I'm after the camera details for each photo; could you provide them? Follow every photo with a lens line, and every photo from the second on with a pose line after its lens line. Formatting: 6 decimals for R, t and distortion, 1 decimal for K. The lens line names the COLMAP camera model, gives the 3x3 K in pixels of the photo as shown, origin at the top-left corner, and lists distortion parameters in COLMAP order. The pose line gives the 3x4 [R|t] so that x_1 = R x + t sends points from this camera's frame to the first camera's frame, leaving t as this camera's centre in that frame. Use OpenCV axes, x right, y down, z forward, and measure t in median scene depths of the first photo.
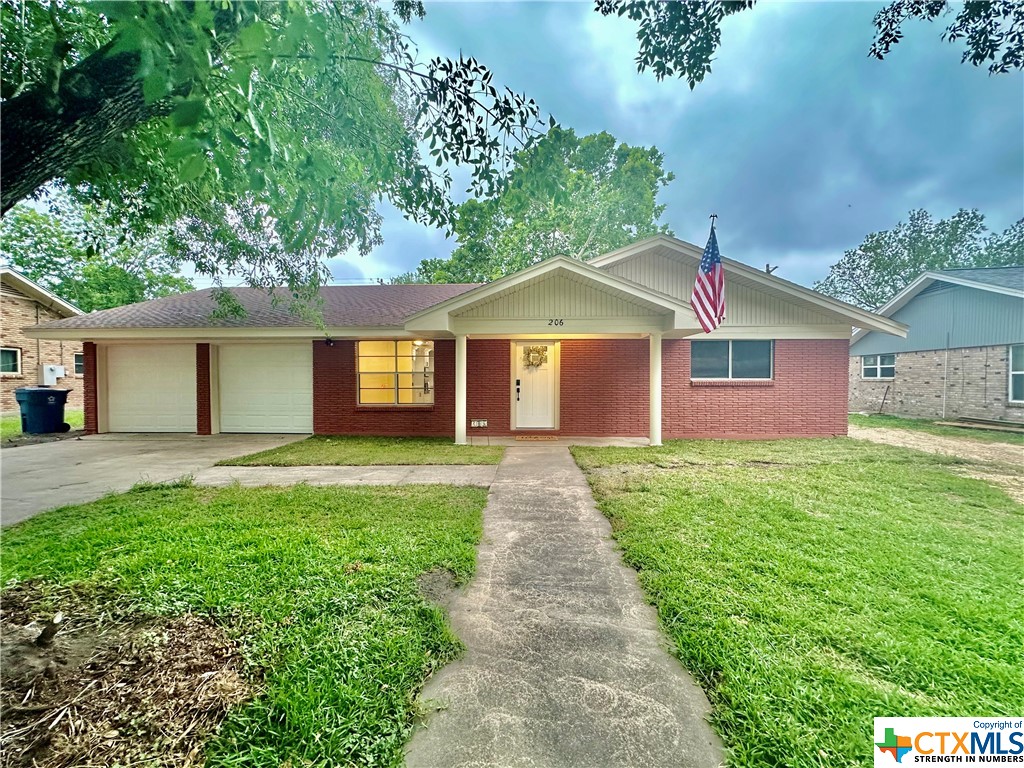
lens RADIAL K [[410.3, 0, 513.2], [0, 410.3, 379.7], [0, 0, 1]] dist [0.001460, -0.000464]
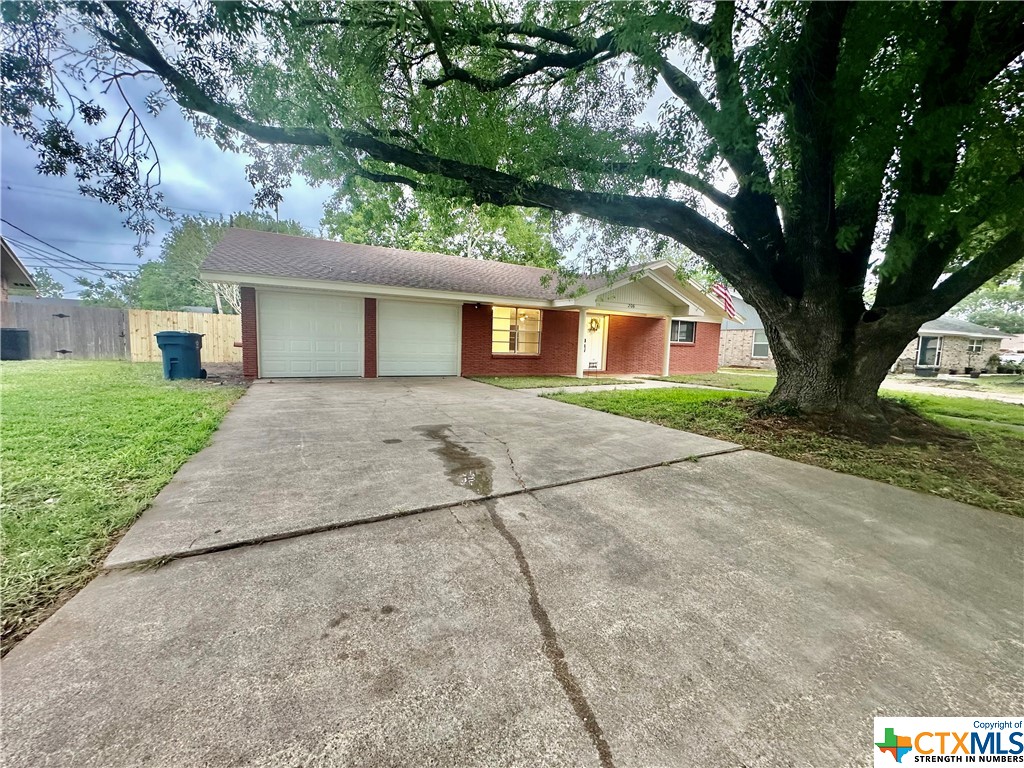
lens RADIAL K [[410.3, 0, 512.9], [0, 410.3, 388.6], [0, 0, 1]] dist [0.001460, -0.000464]
pose [[0.863435, -0.029189, 0.503615, -1.015425], [-0.029524, 0.993689, 0.108212, 0.027763], [-0.503596, -0.108302, 0.857124, -0.216641]]
